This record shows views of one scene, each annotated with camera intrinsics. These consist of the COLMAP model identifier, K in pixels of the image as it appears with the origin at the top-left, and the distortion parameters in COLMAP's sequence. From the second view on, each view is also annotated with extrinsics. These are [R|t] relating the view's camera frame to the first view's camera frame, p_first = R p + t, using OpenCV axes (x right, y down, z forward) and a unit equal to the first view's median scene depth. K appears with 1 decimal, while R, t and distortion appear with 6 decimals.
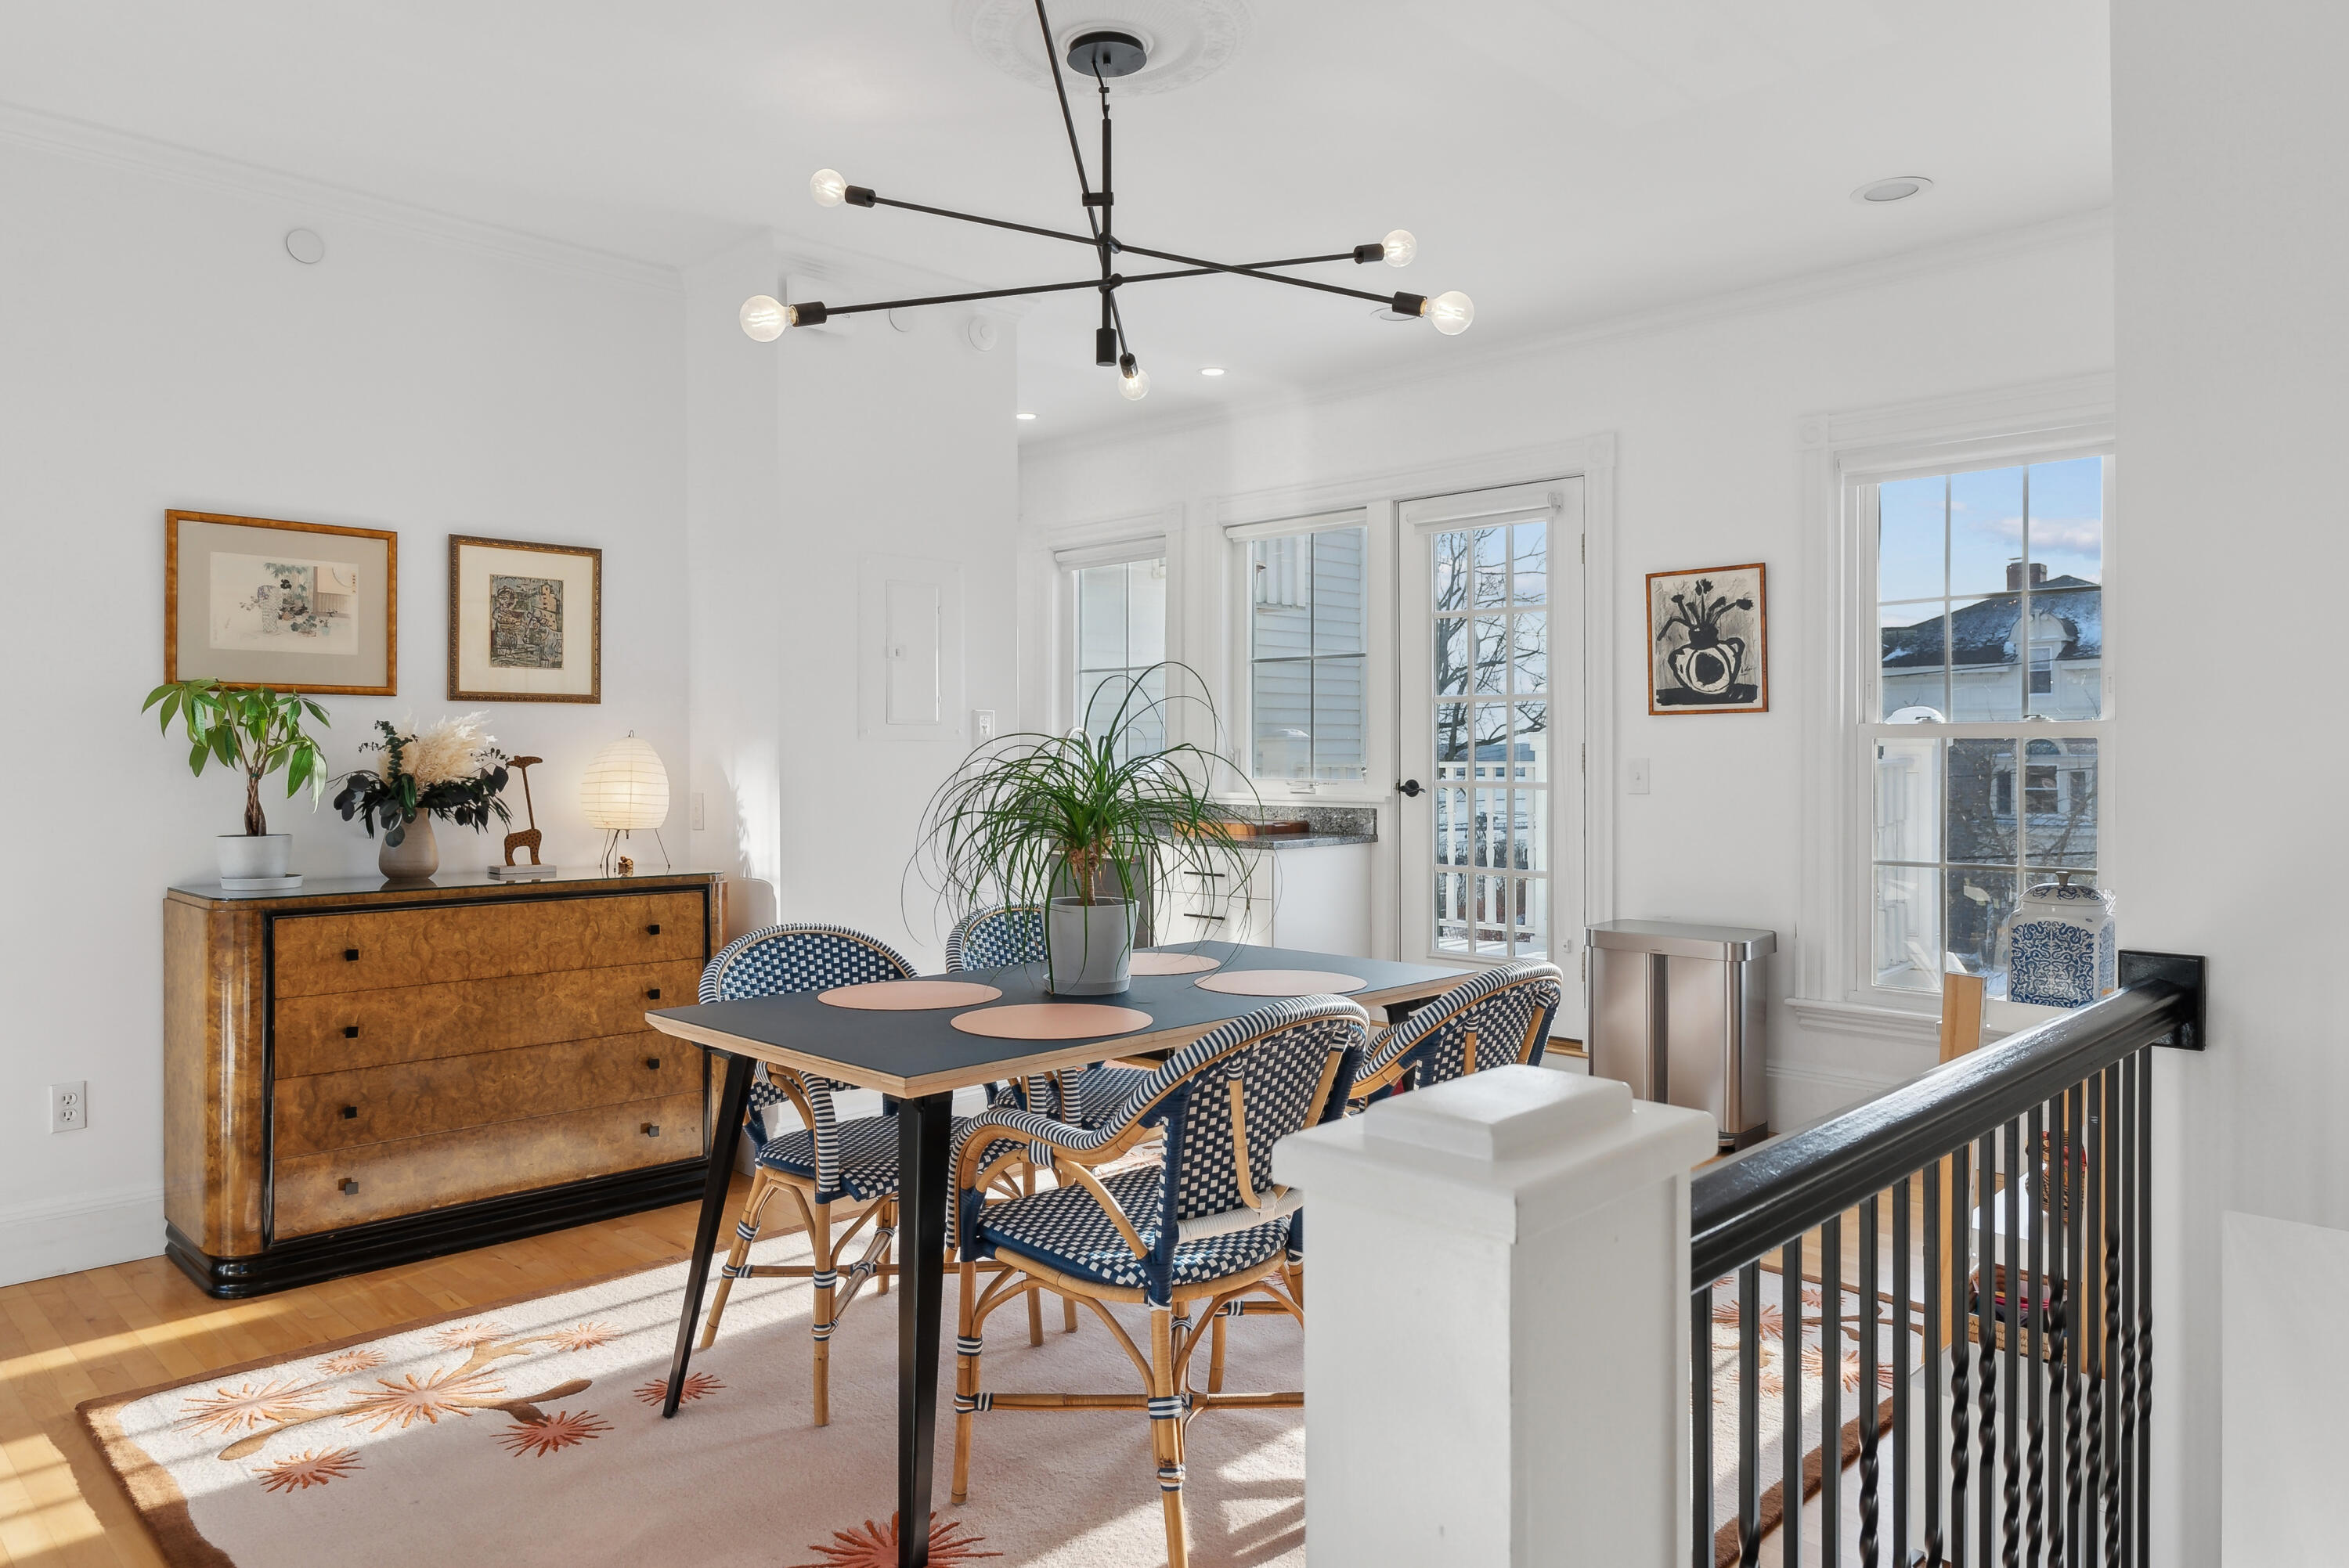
lens RADIAL K [[1495.5, 0, 1174.5], [0, 1495.5, 784.0], [0, 0, 1]] dist [0.000550, 0.000461]
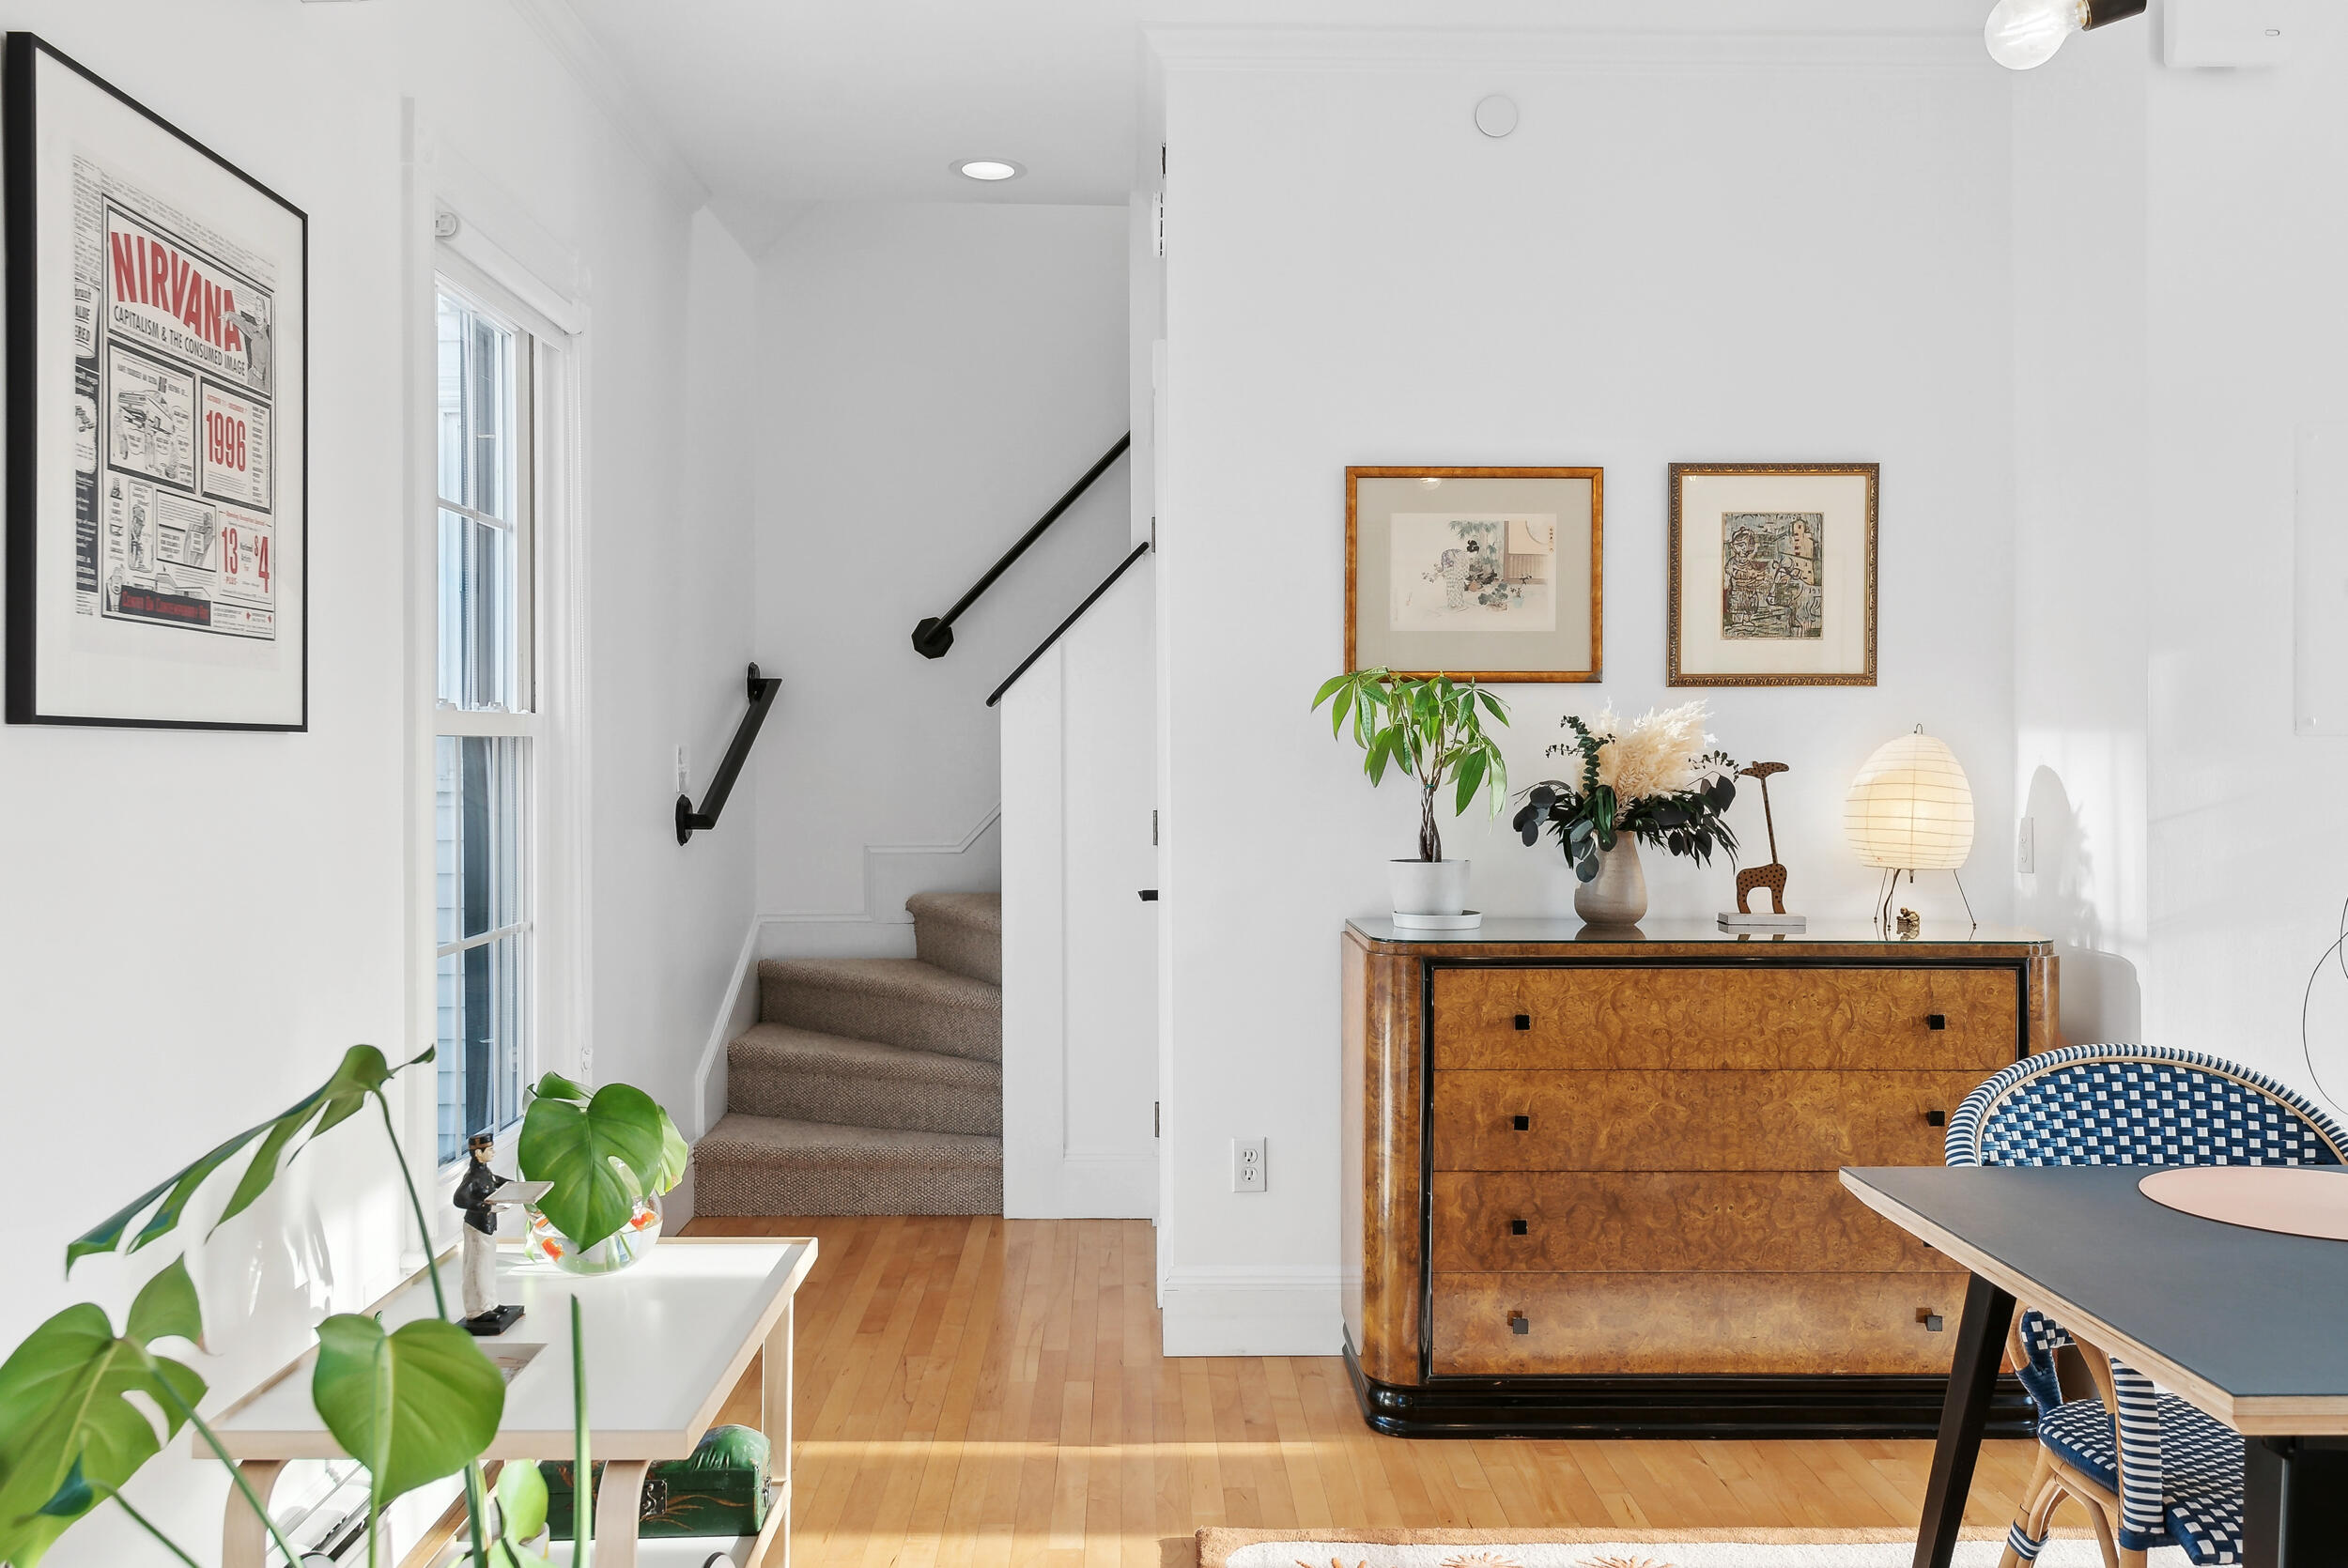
lens RADIAL K [[1938.2, 0, 1174.0], [0, 1938.2, 784.0], [0, 0, 1]] dist [0.007928, -0.007003]
pose [[0.716493, 0.009856, -0.697524, 0.013190], [-0.012439, 0.999922, 0.001351, -0.006540], [0.697483, 0.007708, 0.716560, 0.153699]]
